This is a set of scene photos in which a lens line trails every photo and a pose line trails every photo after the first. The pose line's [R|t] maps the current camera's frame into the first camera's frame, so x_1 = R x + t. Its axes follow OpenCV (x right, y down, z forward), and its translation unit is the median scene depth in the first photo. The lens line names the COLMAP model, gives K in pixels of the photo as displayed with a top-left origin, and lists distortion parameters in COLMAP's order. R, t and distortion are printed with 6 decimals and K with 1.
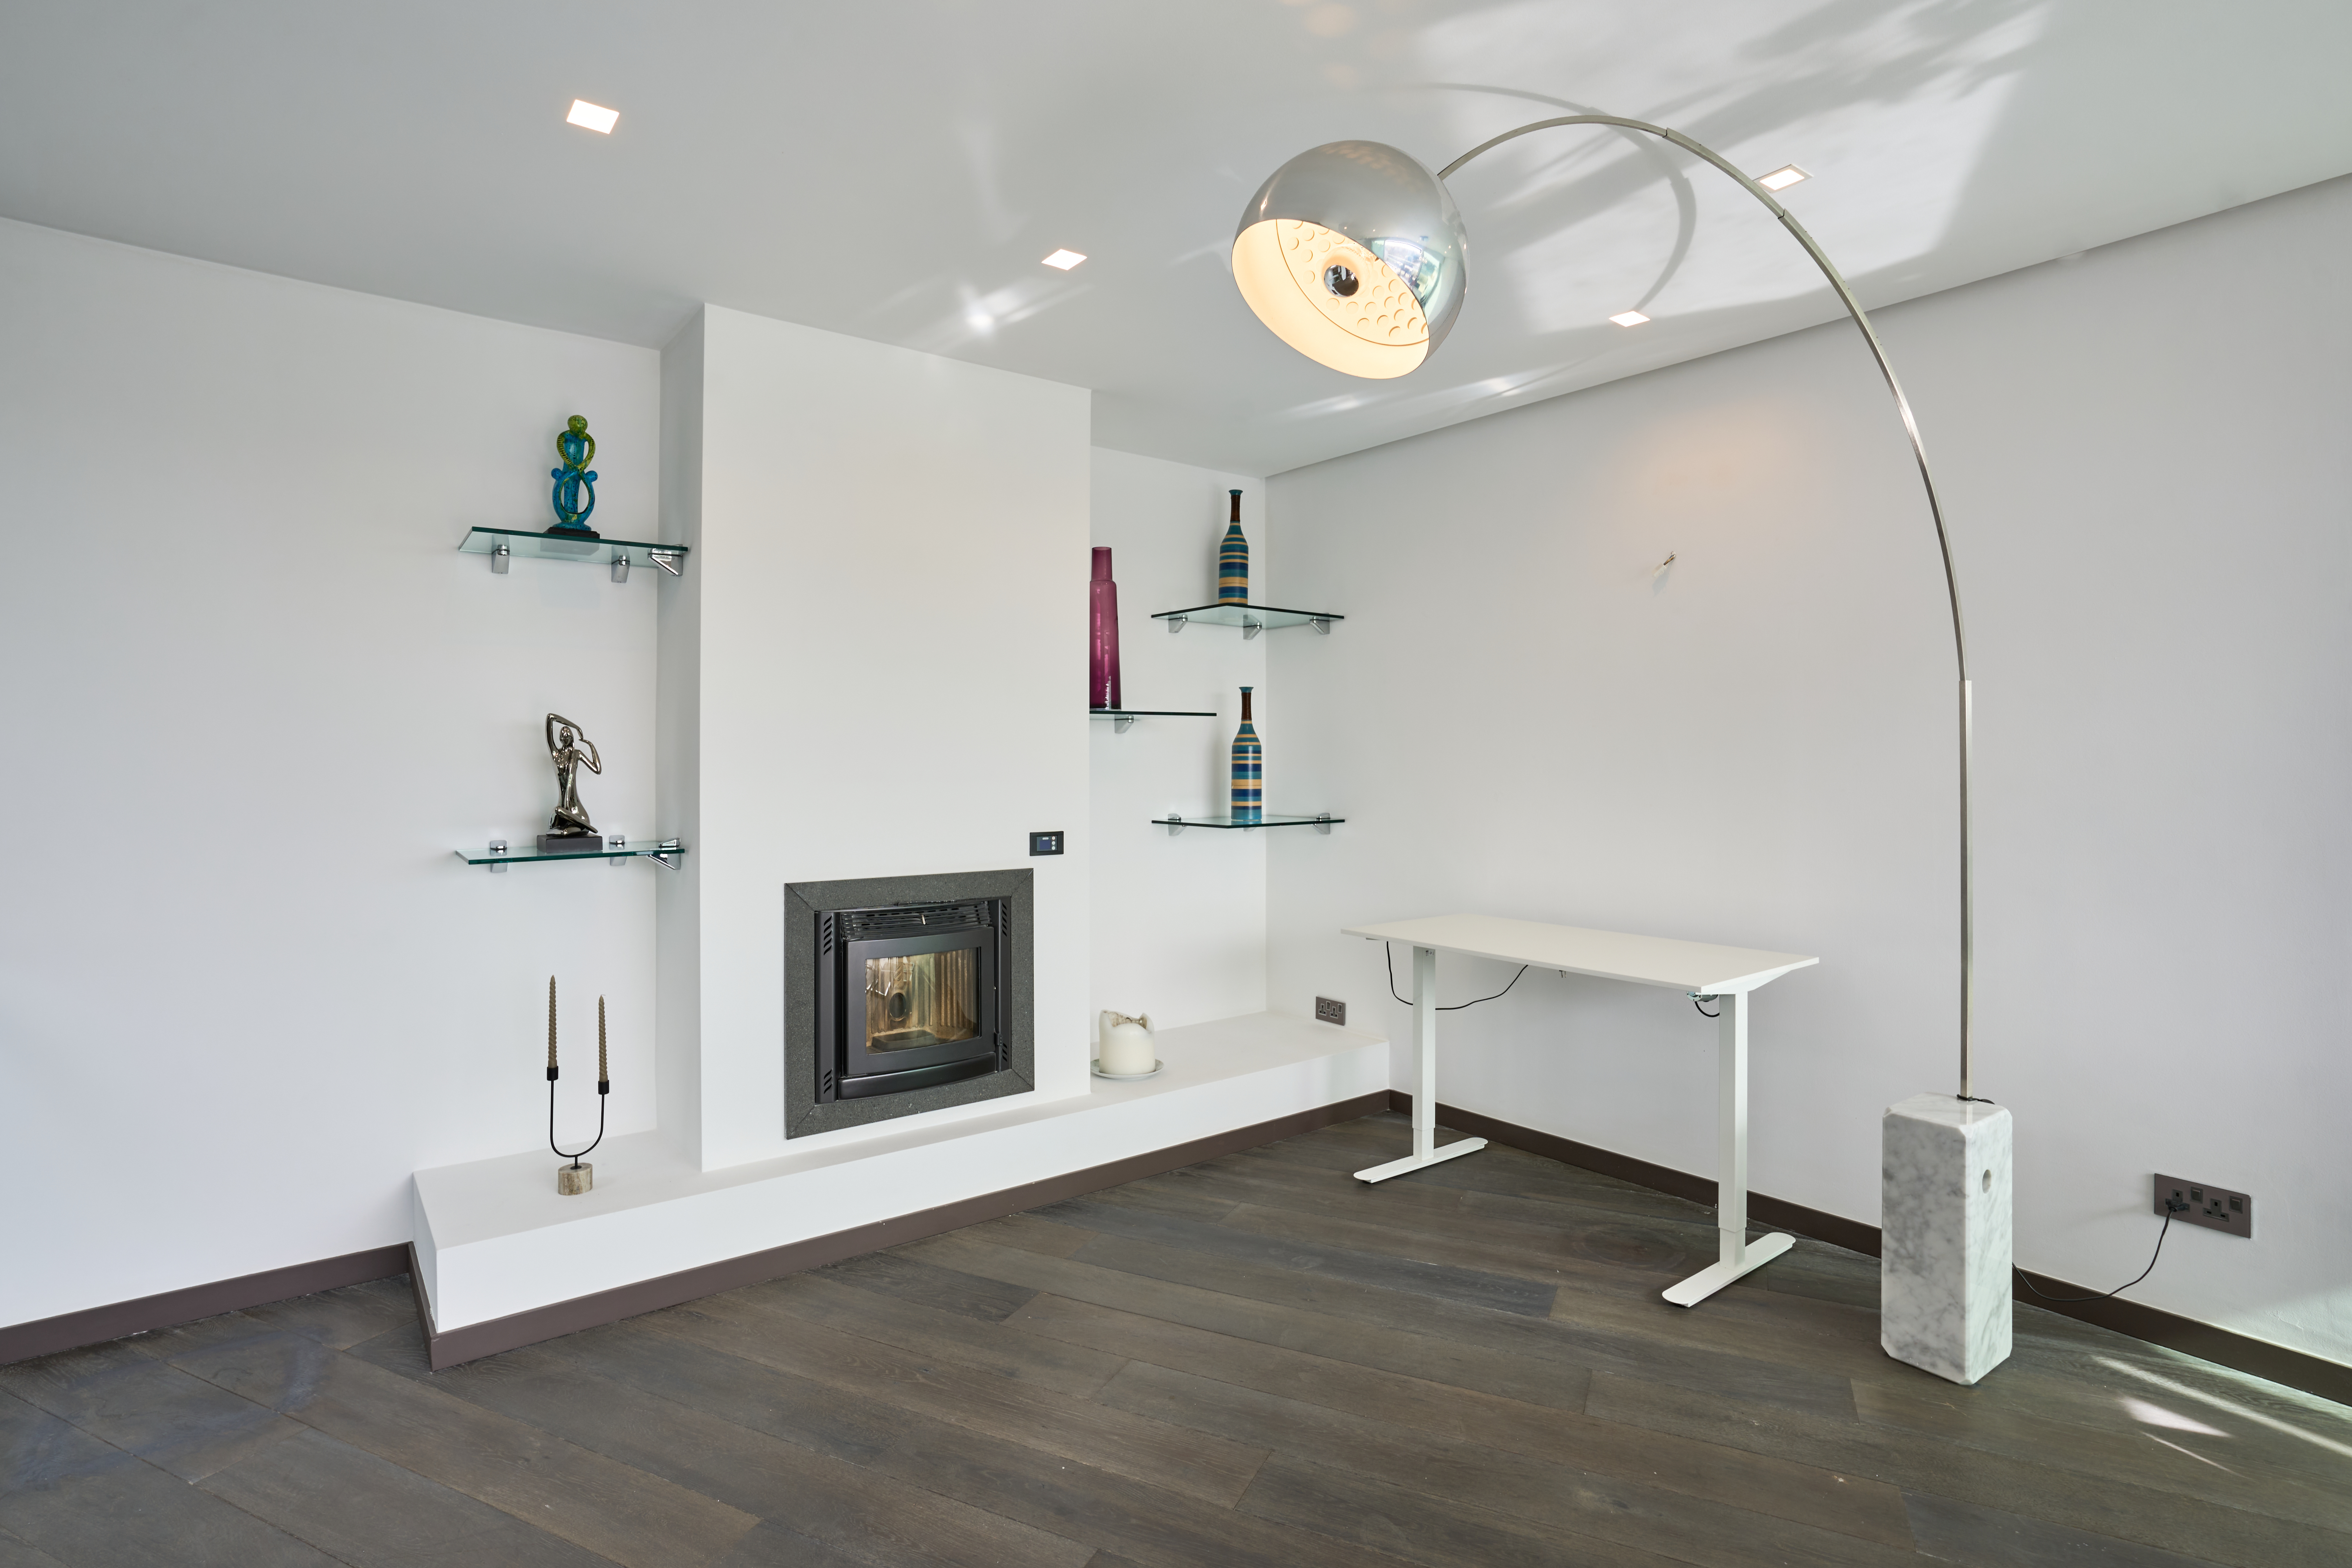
lens RADIAL K [[1170.0, 0, 1179.3], [0, 1170.0, 746.4], [0, 0, 1]] dist [-0.049448, 0.042503]
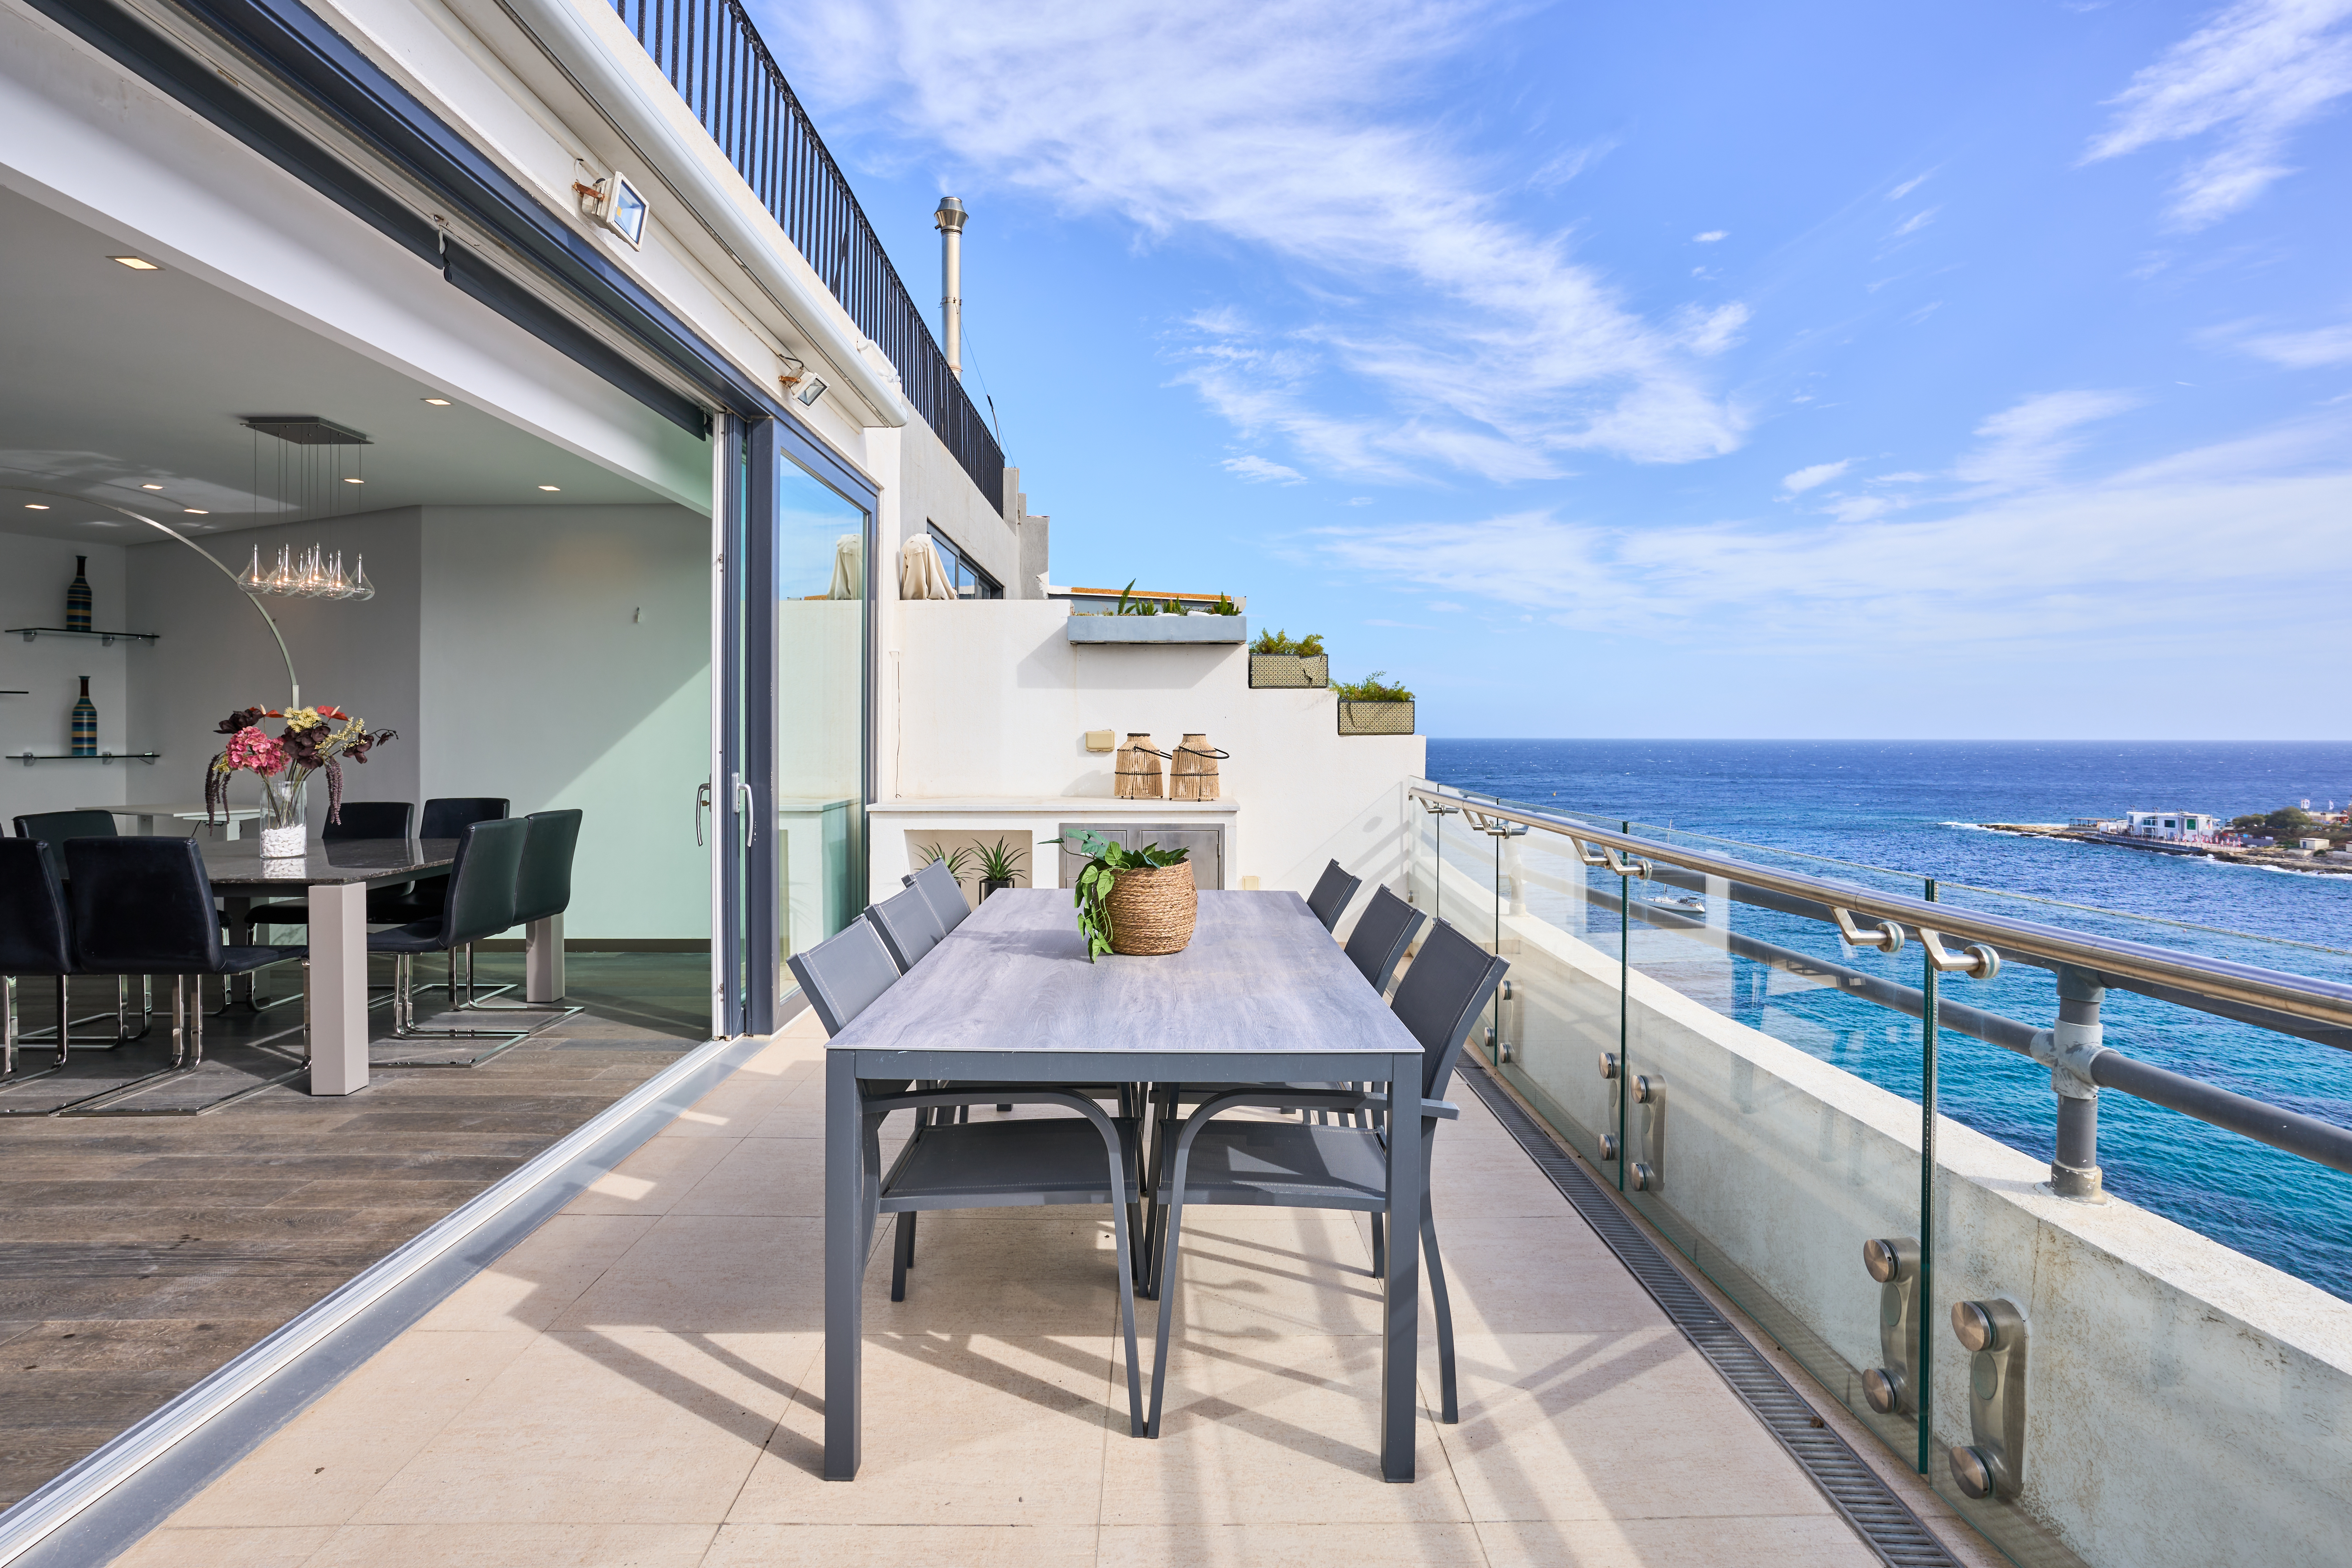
lens RADIAL K [[1176.9, 0, 1181.4], [0, 1176.9, 740.7], [0, 0, 1]] dist [-0.076199, 0.042677]
pose [[0.895220, -0.001044, 0.445624, 0.809556], [-0.005841, 0.999884, 0.014078, 0.010485], [-0.445587, -0.015206, 0.895110, -1.272800]]
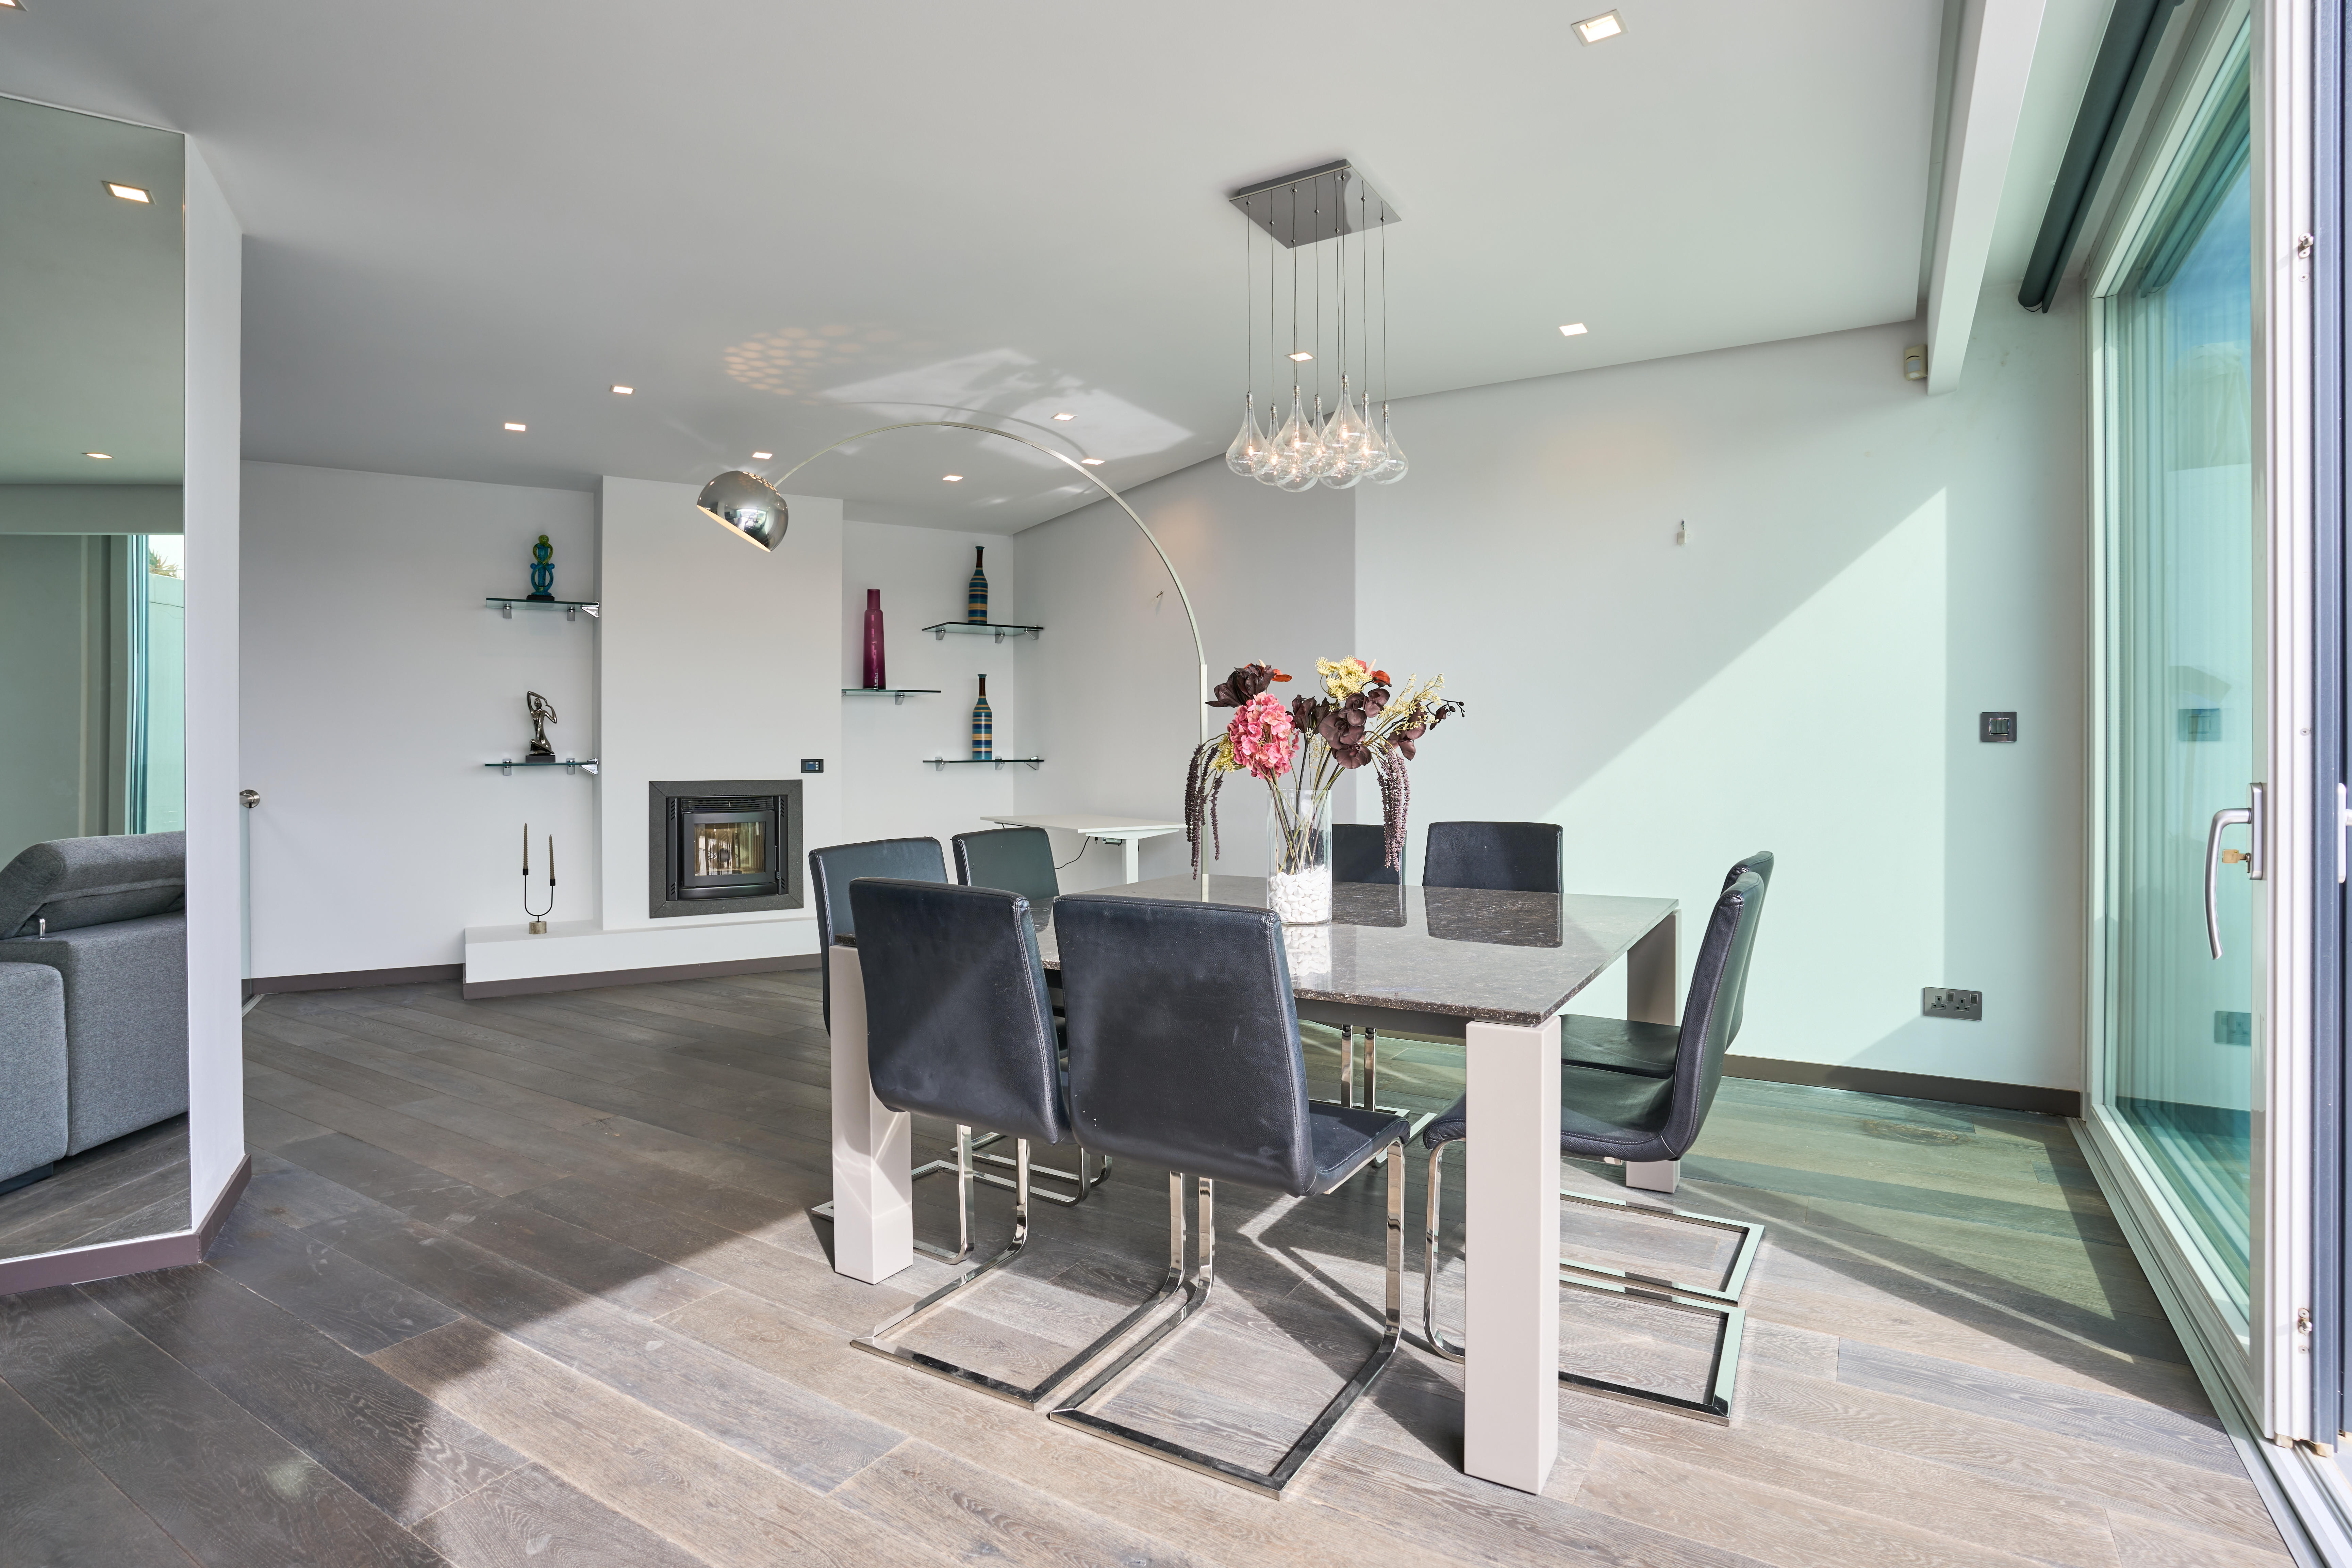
lens RADIAL K [[1170.3, 0, 1169.7], [0, 1170.3, 745.0], [0, 0, 1]] dist [-0.072400, 0.043310]
pose [[0.993303, -0.003867, -0.115474, 0.528802], [0.004297, 0.999985, 0.003477, 0.042507], [0.115458, -0.003950, 0.993304, -0.559125]]
